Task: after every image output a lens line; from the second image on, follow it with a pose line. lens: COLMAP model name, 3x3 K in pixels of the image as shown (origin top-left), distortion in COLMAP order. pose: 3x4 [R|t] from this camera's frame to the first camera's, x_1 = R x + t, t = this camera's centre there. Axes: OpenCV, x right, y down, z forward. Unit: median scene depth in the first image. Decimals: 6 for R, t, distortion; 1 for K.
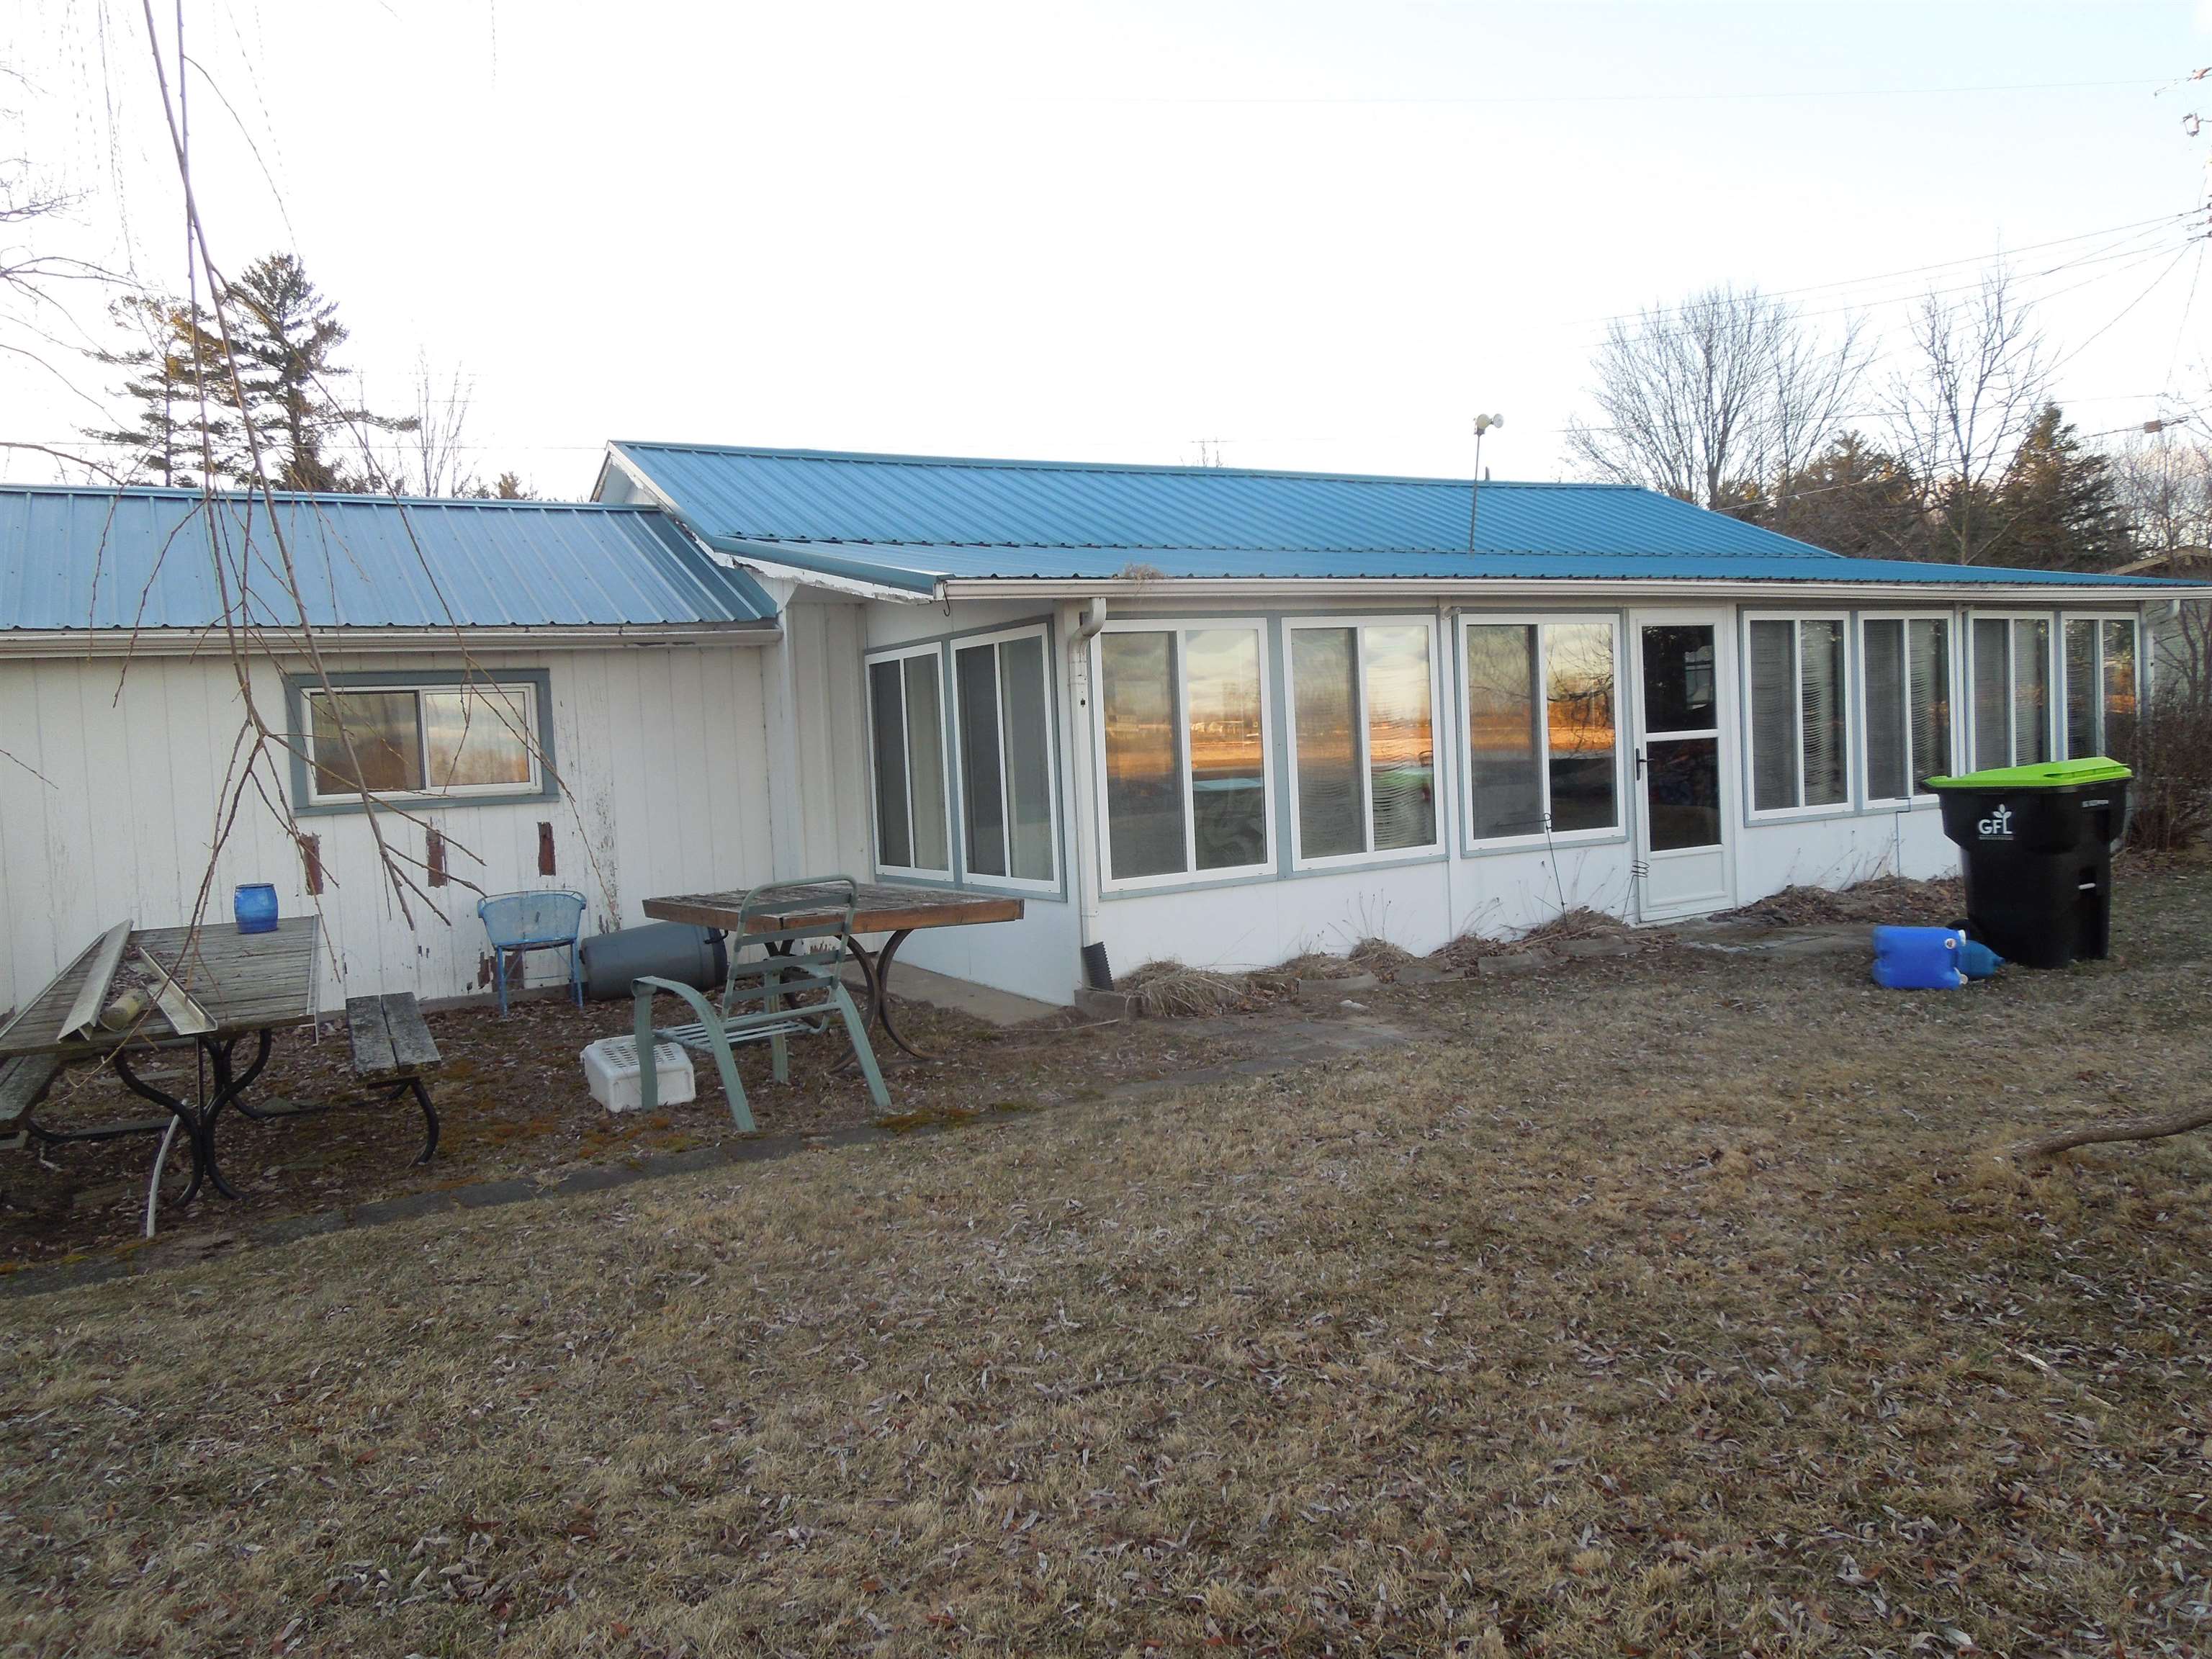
lens RADIAL K [[1664.1, 0, 1134.8], [0, 1664.1, 827.4], [0, 0, 1]] dist [-0.026632, 0.010650]
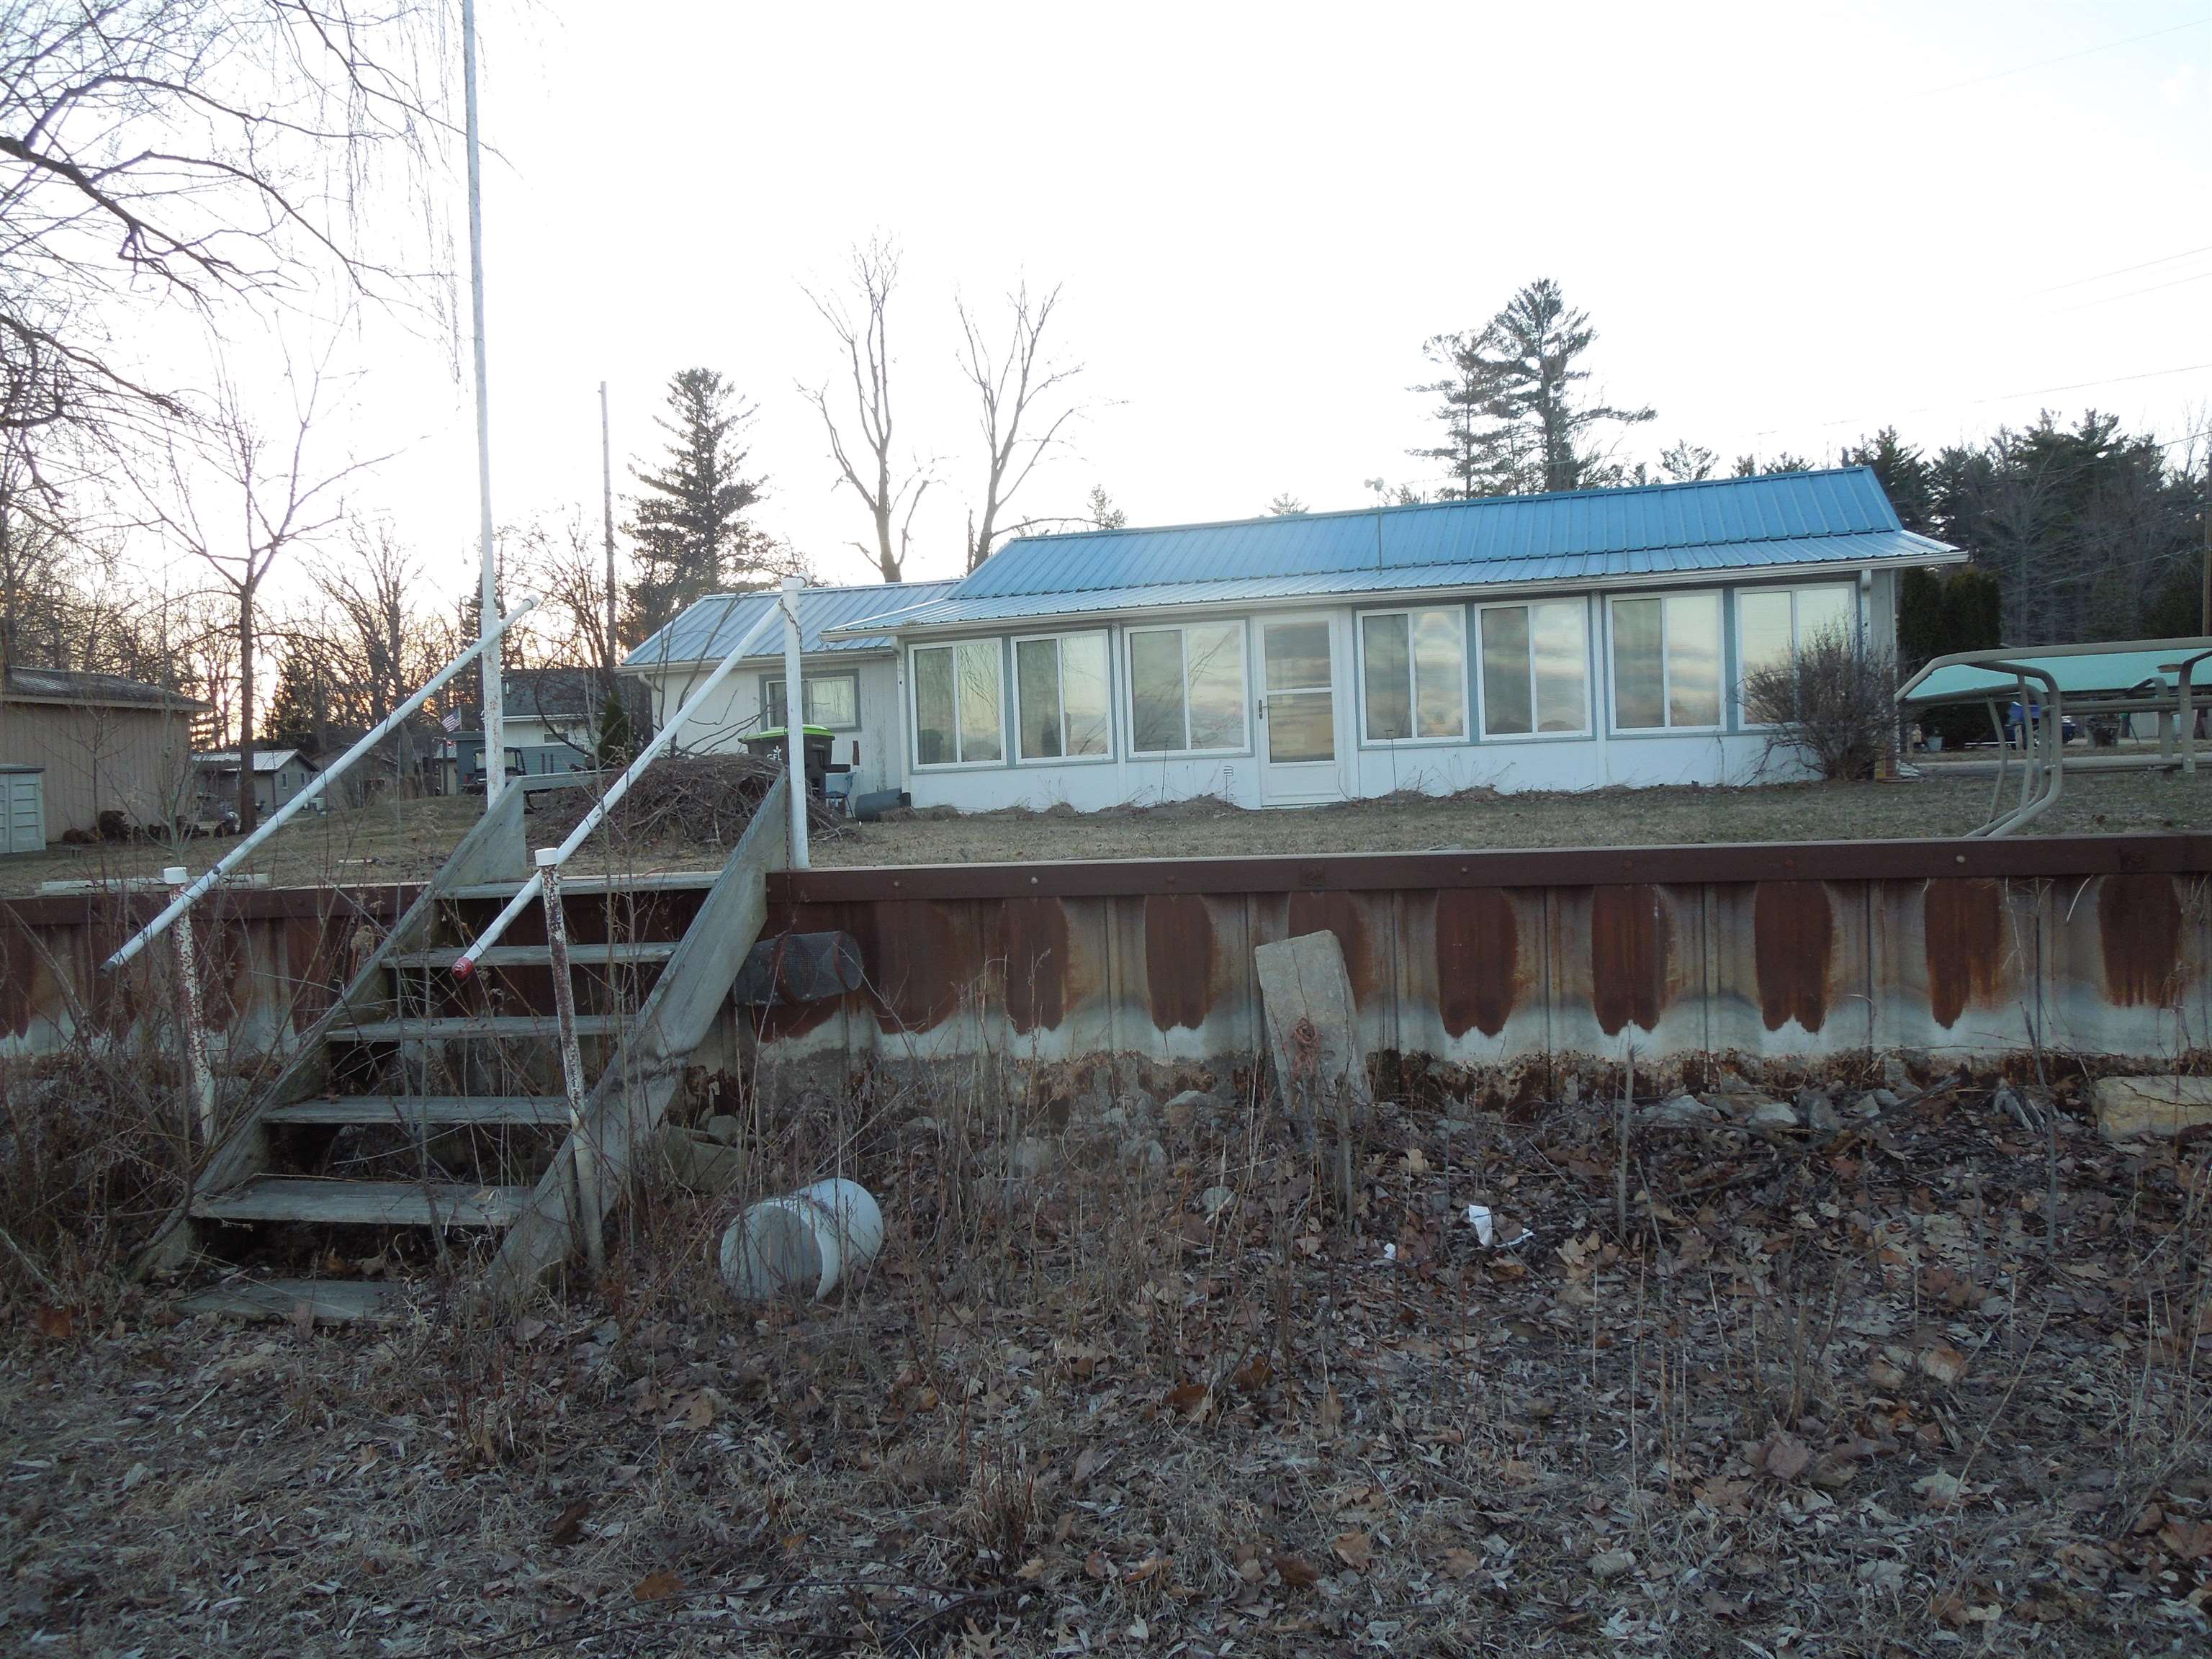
lens RADIAL K [[1771.4, 0, 1117.7], [0, 1771.4, 829.3], [0, 0, 1]] dist [-0.049903, 0.003373]
pose [[0.679266, 0.042857, -0.732639, 1.423019], [-0.030567, 0.999079, 0.030102, 0.029926], [0.733255, 0.001947, 0.679951, -0.285818]]
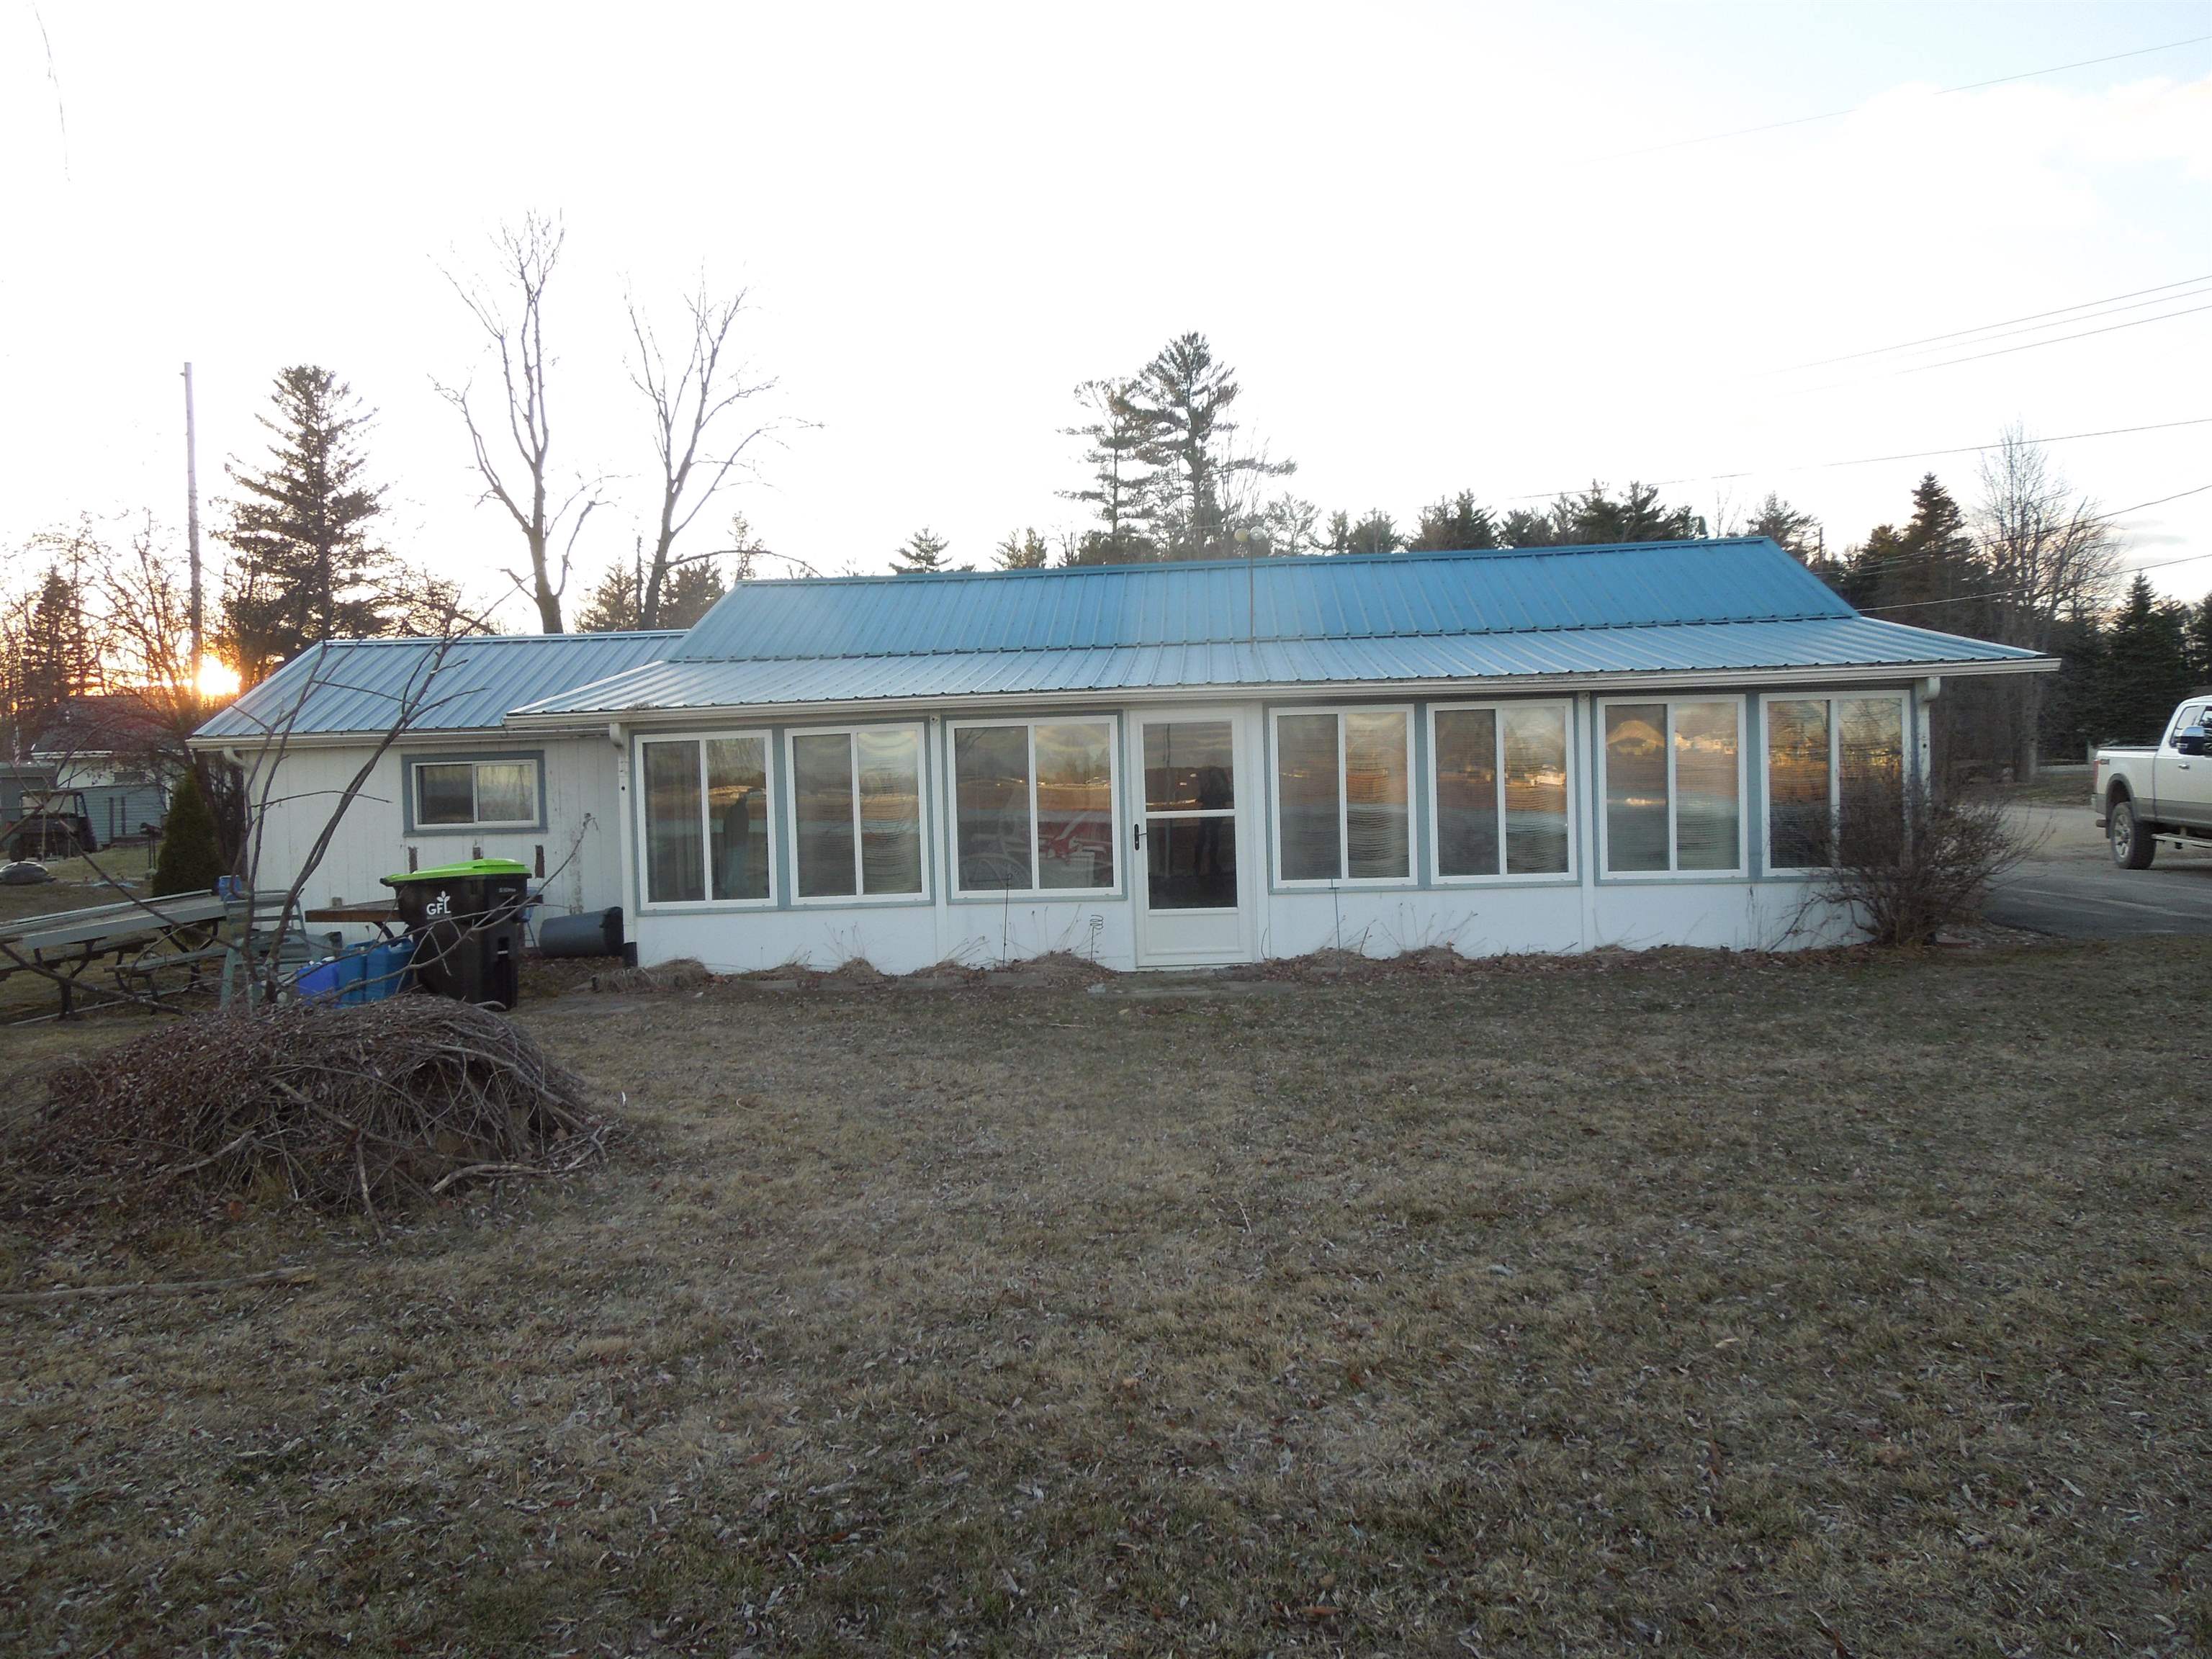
lens RADIAL K [[1664.1, 0, 1134.8], [0, 1664.1, 827.4], [0, 0, 1]] dist [-0.026632, 0.010650]
pose [[0.829646, 0.039234, -0.556909, 0.934792], [-0.038835, 0.999167, 0.012538, -0.057652], [0.556937, 0.011225, 0.830479, -0.020215]]
